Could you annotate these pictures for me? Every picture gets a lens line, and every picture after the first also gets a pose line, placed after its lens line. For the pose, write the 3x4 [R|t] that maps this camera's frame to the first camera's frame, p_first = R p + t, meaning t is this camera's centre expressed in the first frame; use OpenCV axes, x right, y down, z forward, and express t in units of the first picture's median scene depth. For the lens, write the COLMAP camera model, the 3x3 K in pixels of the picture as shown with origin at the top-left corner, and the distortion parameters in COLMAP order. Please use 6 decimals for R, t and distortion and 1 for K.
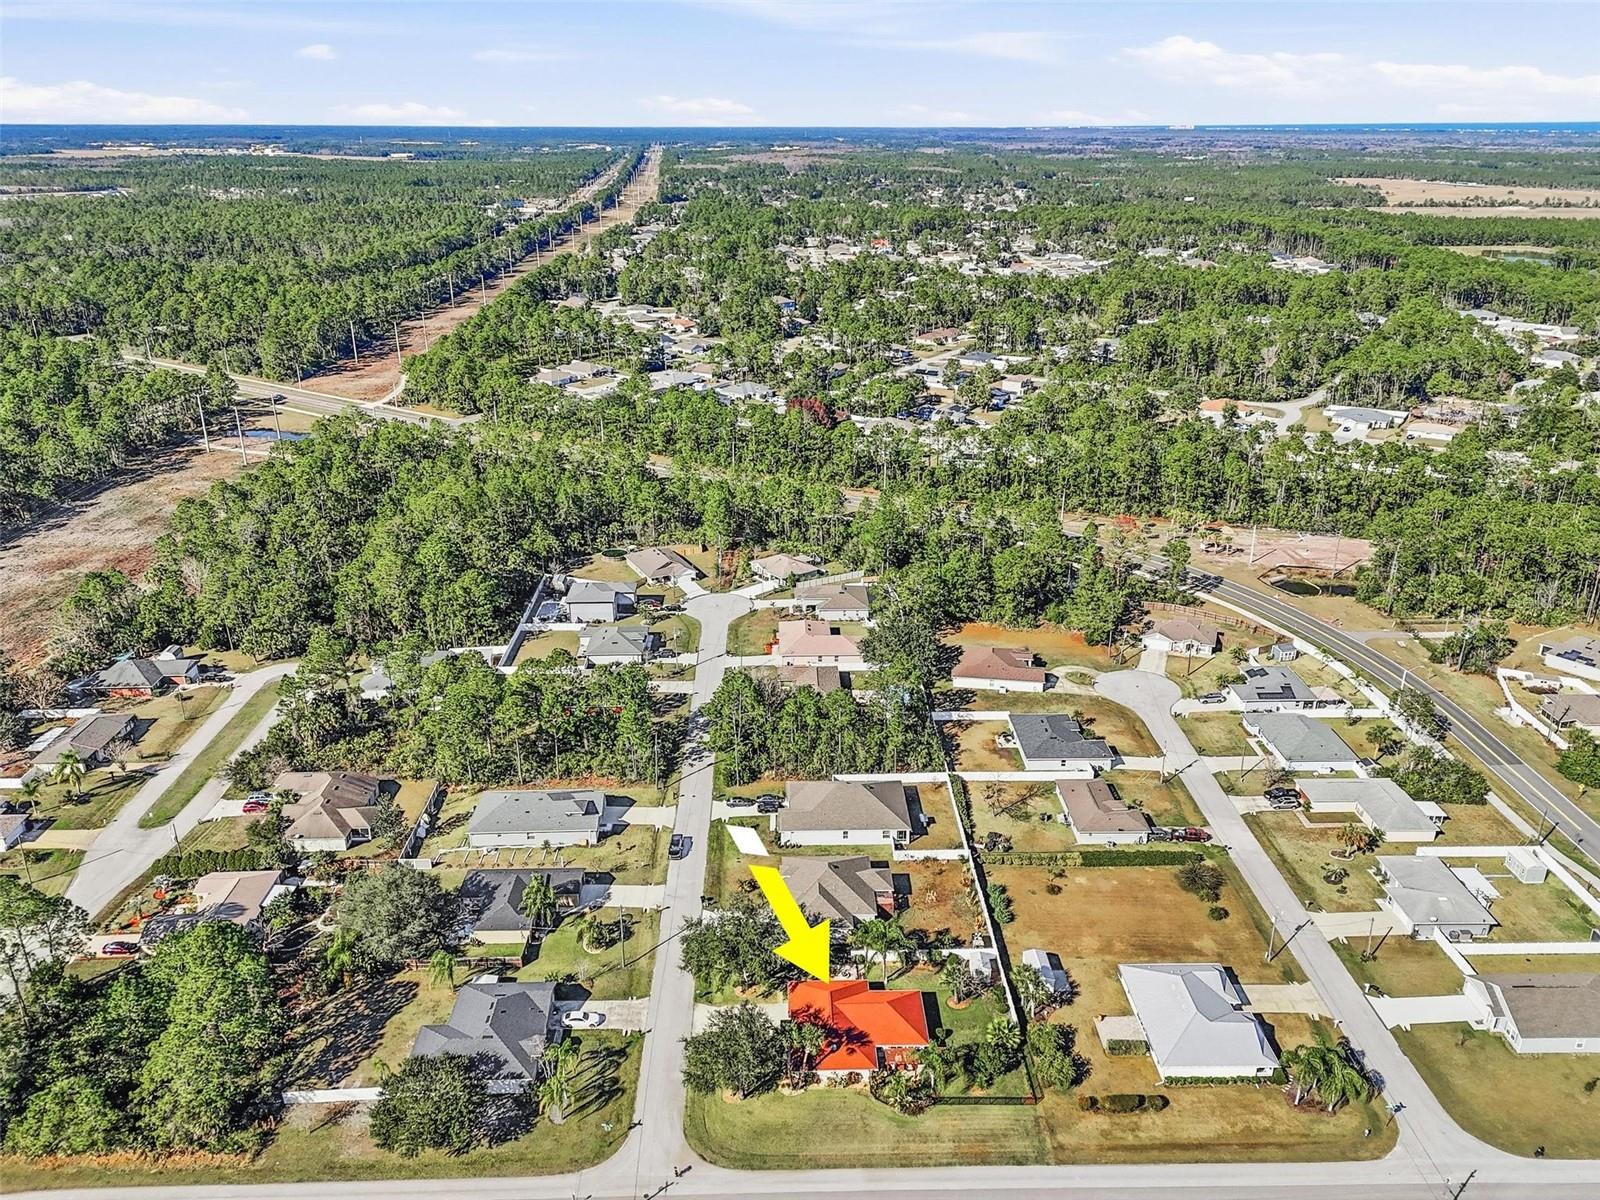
lens RADIAL K [[1192.4, 0, 803.1], [0, 1192.4, 592.7], [0, 0, 1]] dist [0.095526, -0.100752]
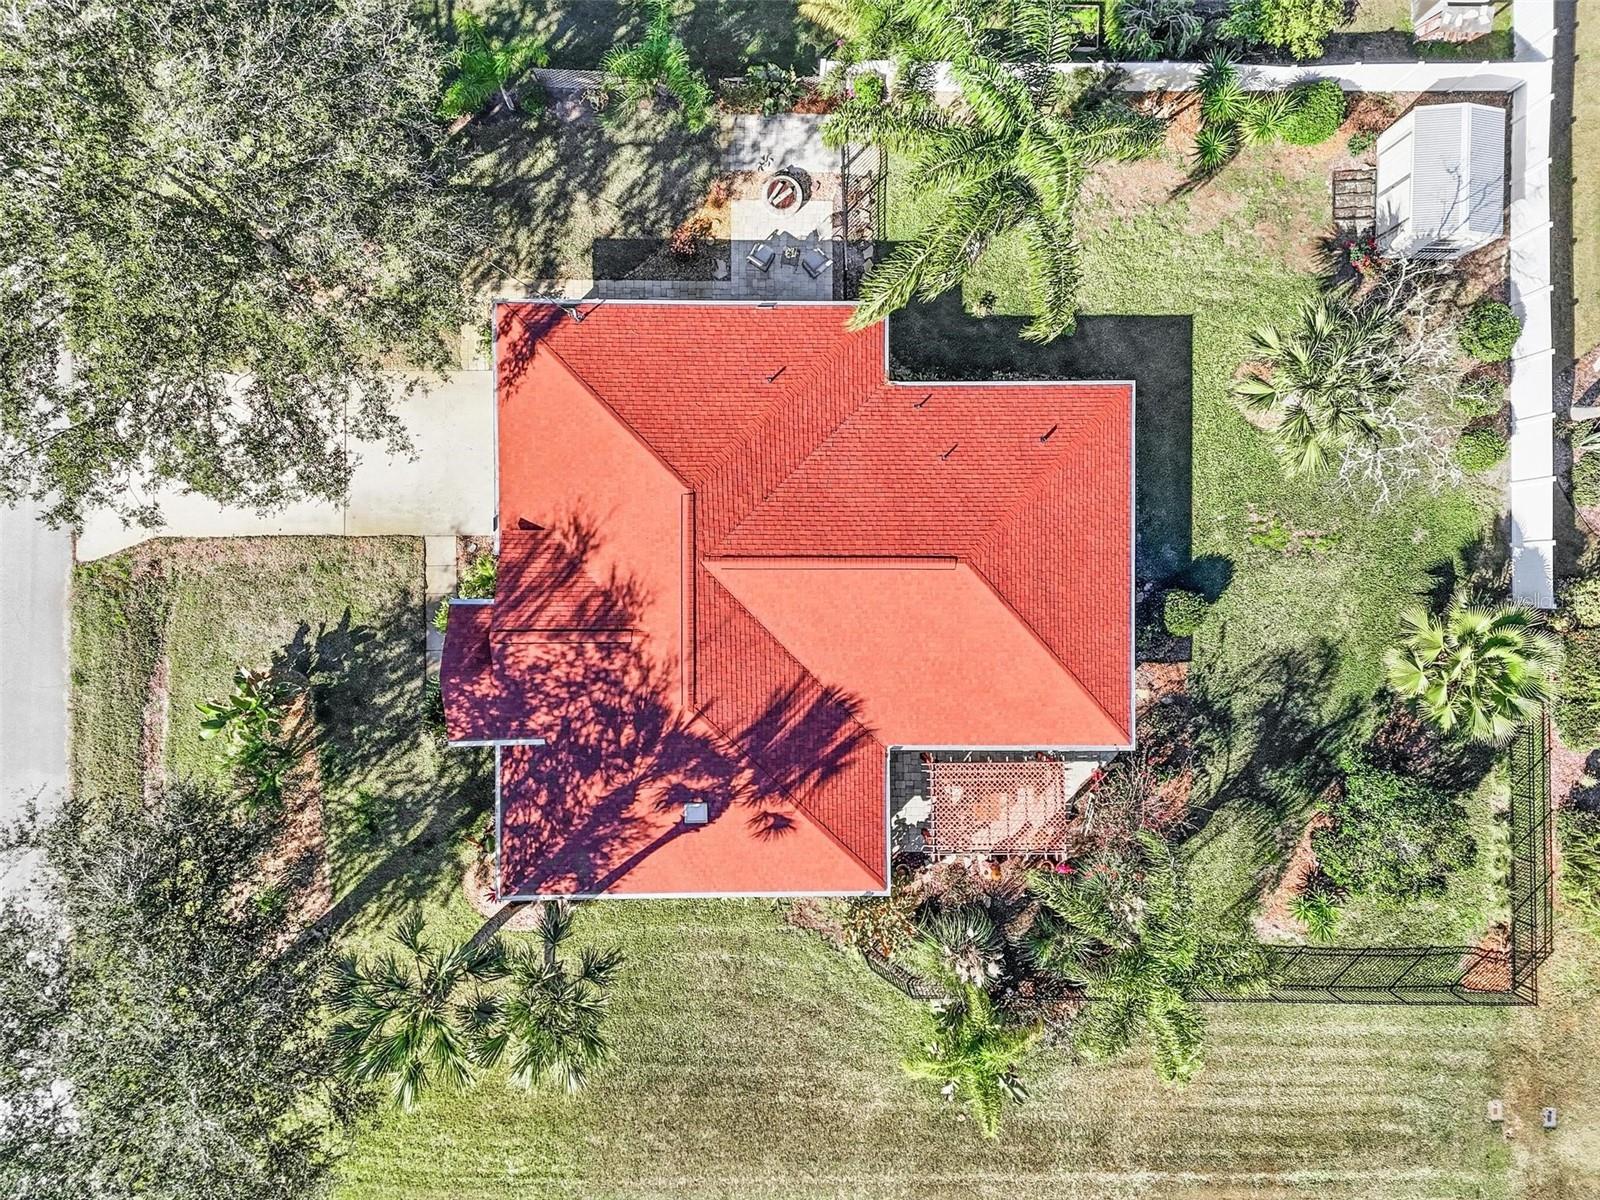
lens RADIAL K [[1174.5, 0, 799.6], [0, 1174.5, 596.5], [0, 0, 1]] dist [0.053490, -0.001279]
pose [[0.999341, 0.022861, 0.028209, 0.025642], [-0.034462, 0.352543, 0.935161, 0.113640], [0.011434, -0.935516, 0.353098, 0.655991]]
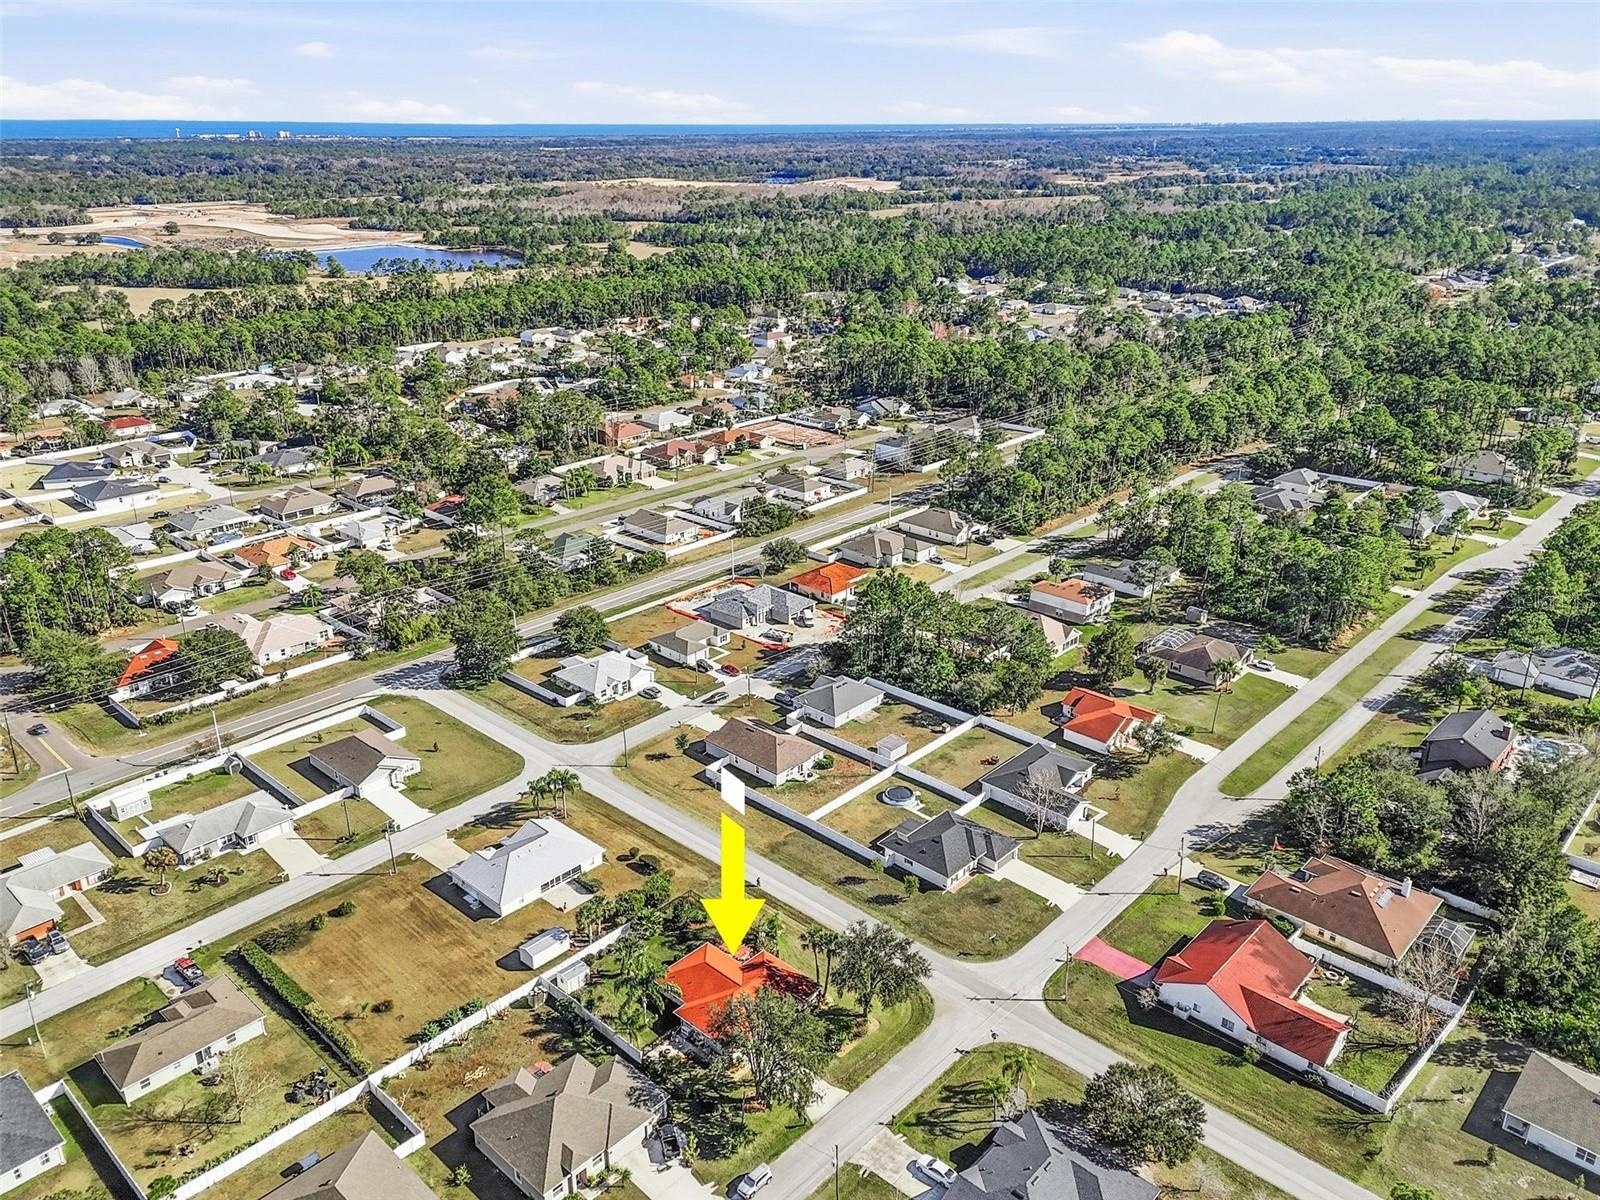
lens RADIAL K [[1196.2, 0, 800.0], [0, 1196.2, 600.0], [0, 0, 1]] dist [0.112732, -0.128495]
pose [[-0.716374, -0.256004, 0.649053, -0.405104], [0.256996, 0.768032, 0.586583, -0.334384], [-0.648661, 0.587017, -0.484407, 0.894375]]
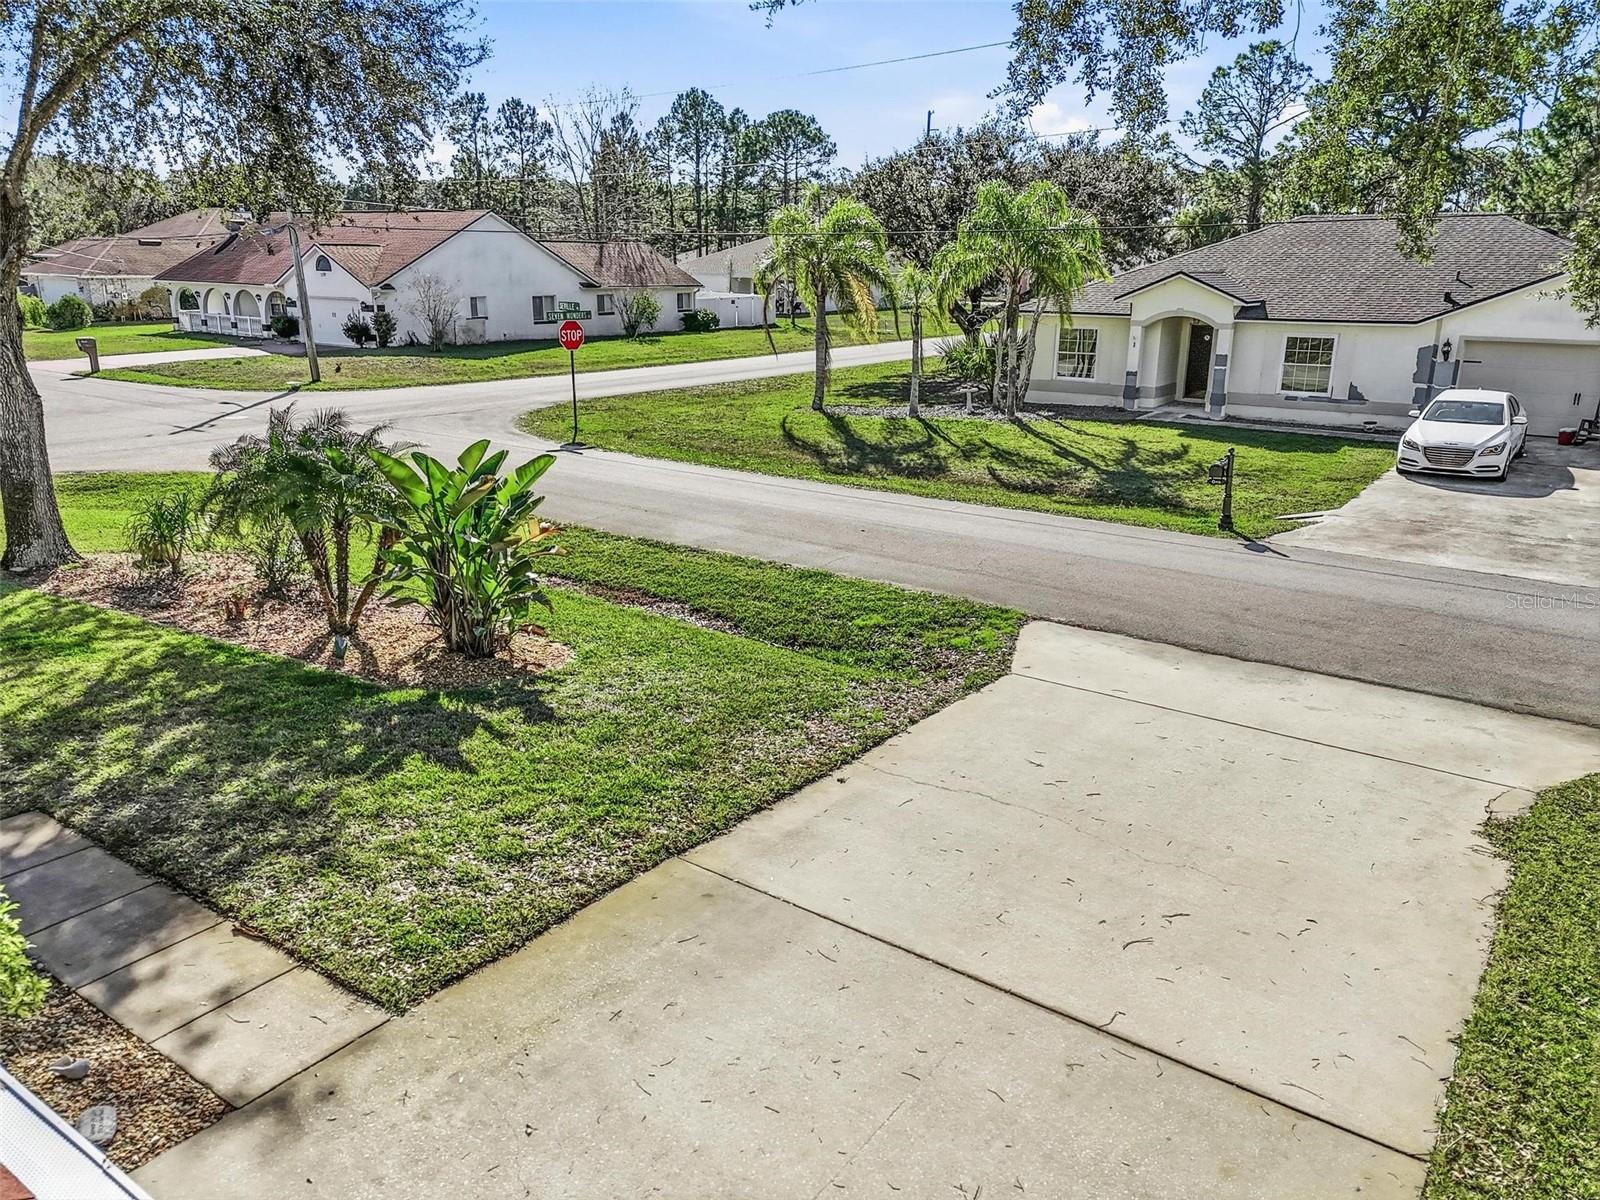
lens RADIAL K [[1196.2, 0, 800.0], [0, 1196.2, 600.0], [0, 0, 1]] dist [0.112732, -0.128495]
pose [[-0.604626, 0.220363, -0.765420, -0.004836], [-0.297887, 0.828673, 0.473883, 0.234026], [0.738709, 0.514531, -0.435394, 0.734491]]
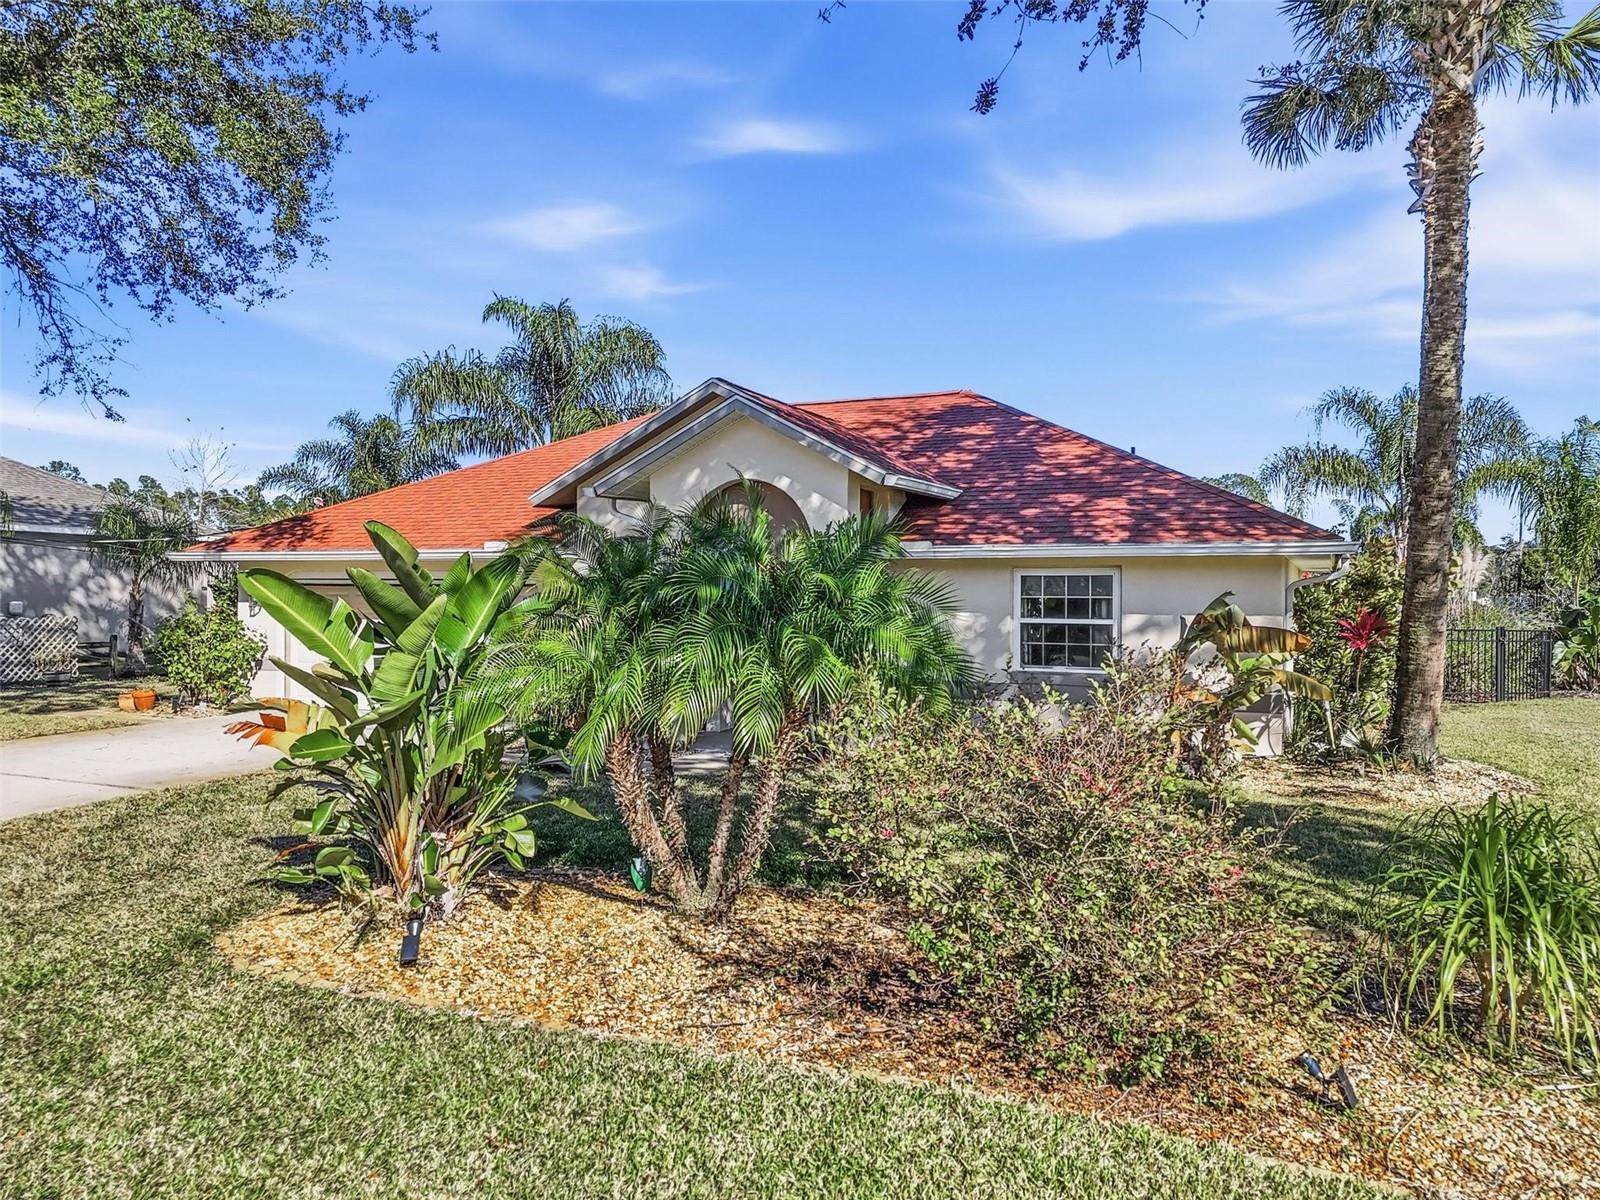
lens RADIAL K [[1174.5, 0, 799.6], [0, 1174.5, 596.5], [0, 0, 1]] dist [0.053490, -0.001279]
pose [[0.421291, 0.001973, 0.906924, -0.065453], [0.326613, 0.932569, -0.153750, 0.269402], [-0.846072, 0.360986, 0.392238, 0.673126]]
